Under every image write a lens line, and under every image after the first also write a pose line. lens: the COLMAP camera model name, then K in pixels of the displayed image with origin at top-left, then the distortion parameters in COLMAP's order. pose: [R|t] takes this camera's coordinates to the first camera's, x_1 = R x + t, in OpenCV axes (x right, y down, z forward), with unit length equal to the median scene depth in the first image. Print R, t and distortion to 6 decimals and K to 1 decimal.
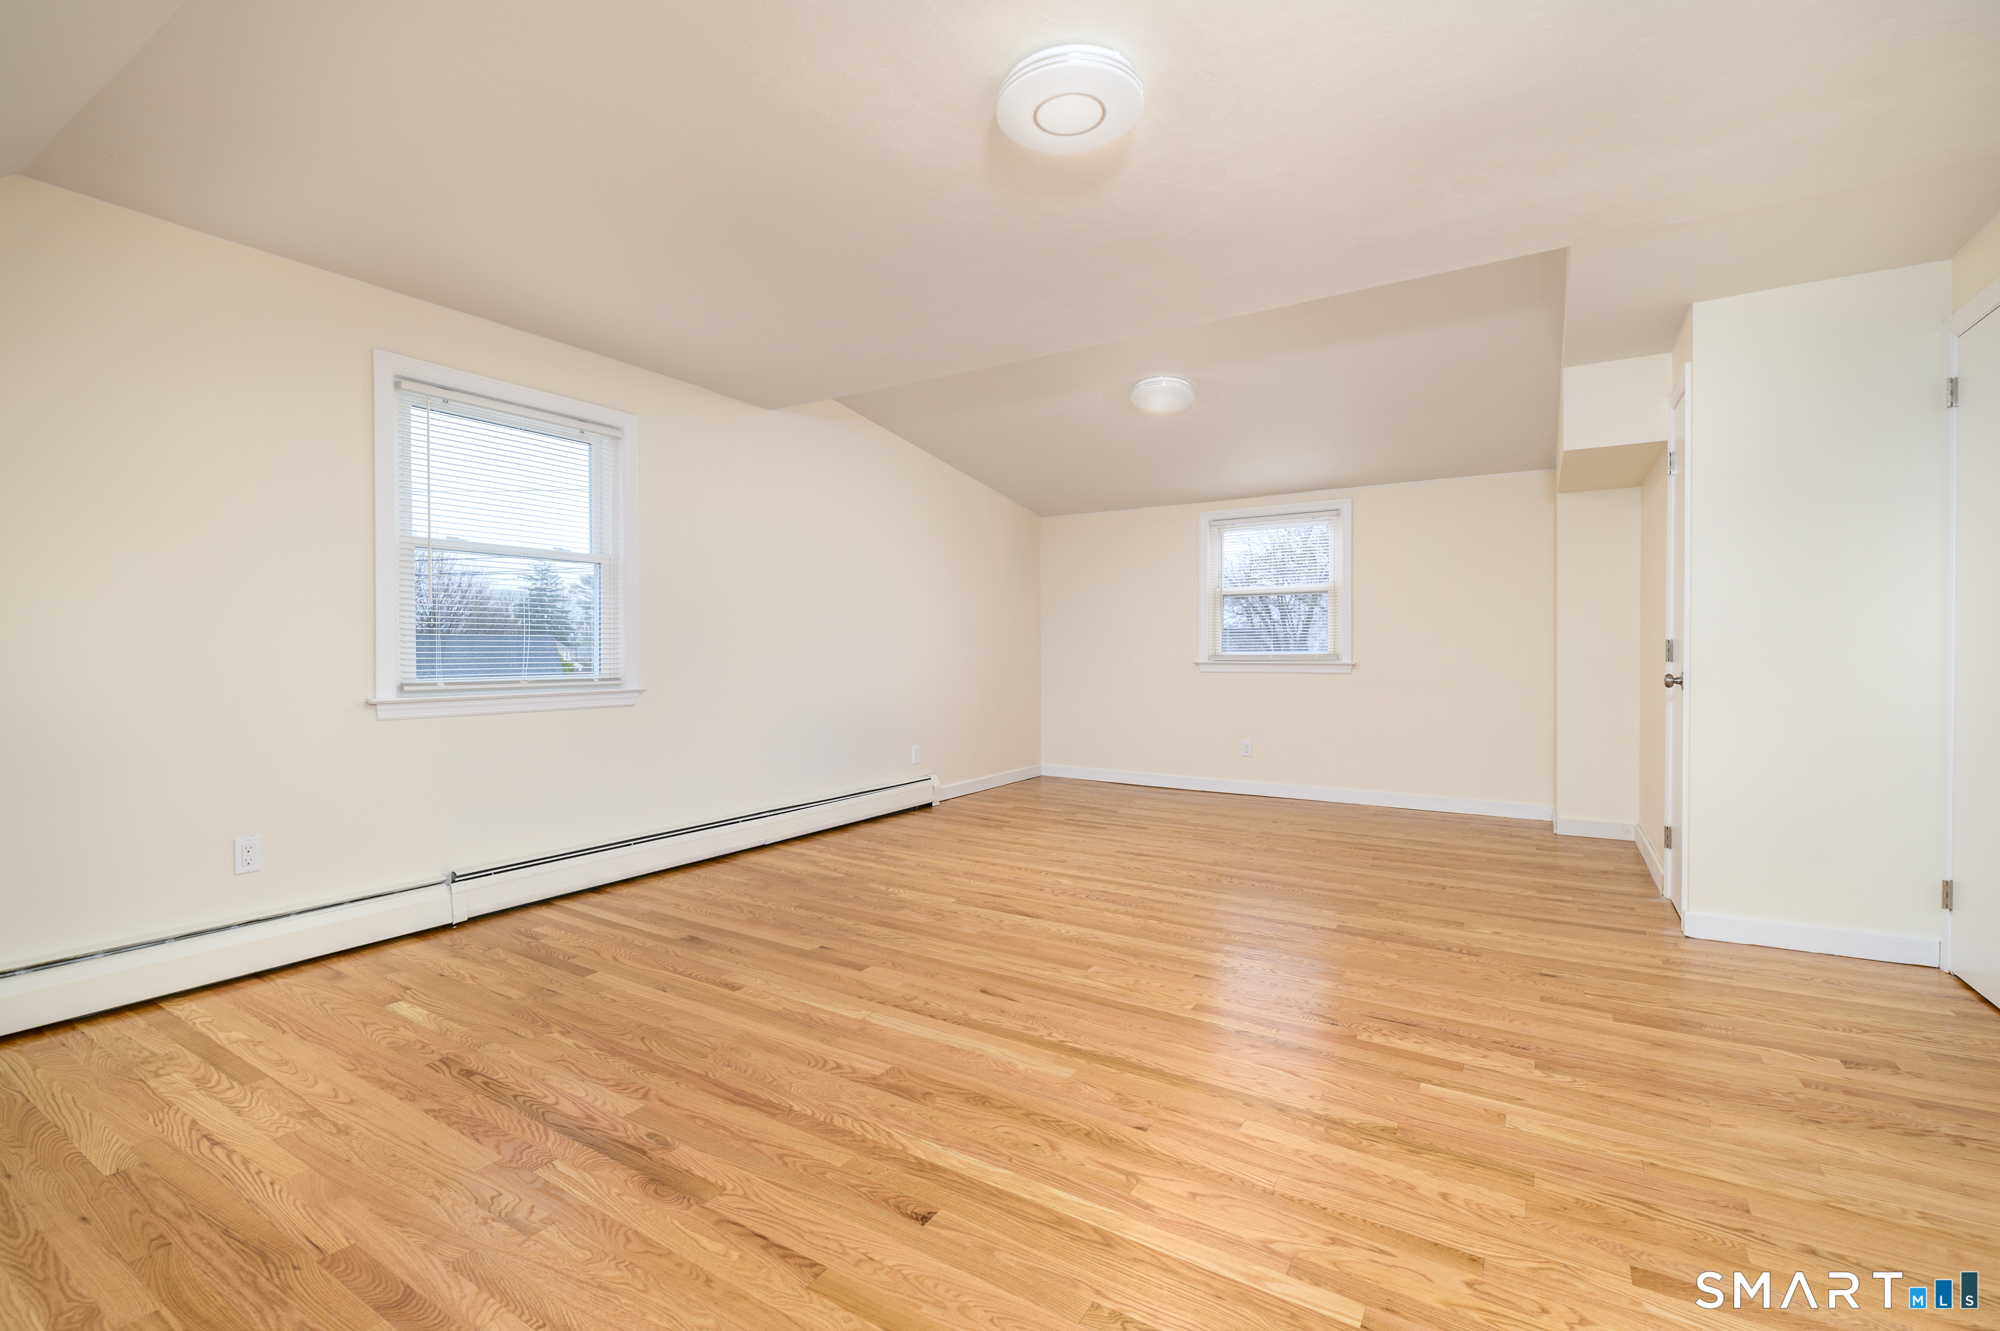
lens RADIAL K [[875.1, 0, 965.3], [0, 875.1, 659.6], [0, 0, 1]] dist [0.003987, -0.000505]
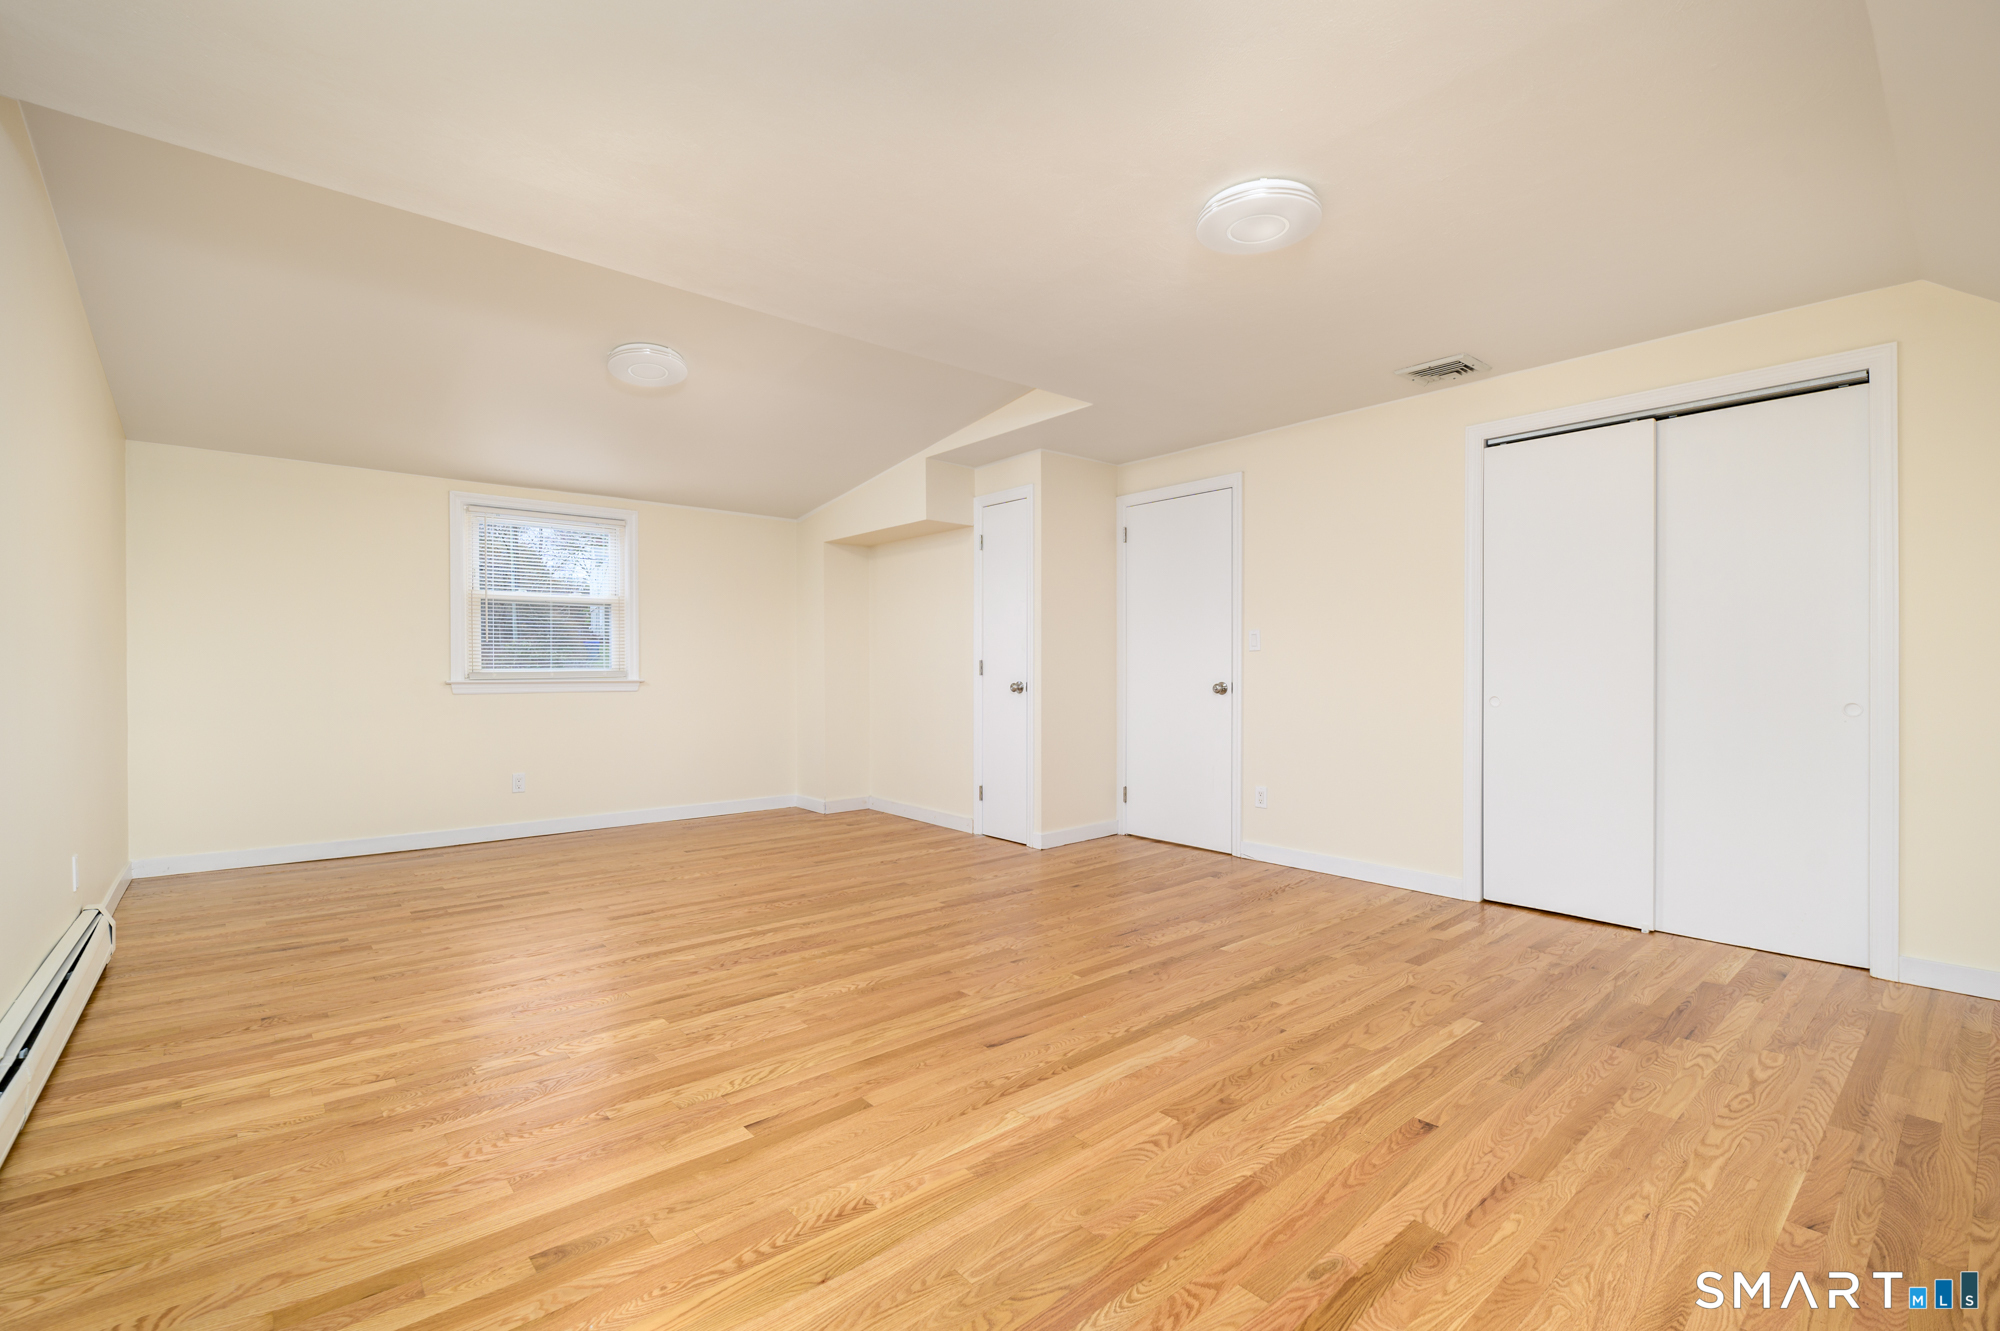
lens RADIAL K [[875.1, 0, 1010.3], [0, 875.1, 669.0], [0, 0, 1]] dist [0.003987, -0.000505]
pose [[0.278839, -0.000416, 0.960338, -0.799396], [0.006075, 0.999981, -0.001331, -0.009090], [-0.960319, 0.006206, 0.278836, 0.688362]]
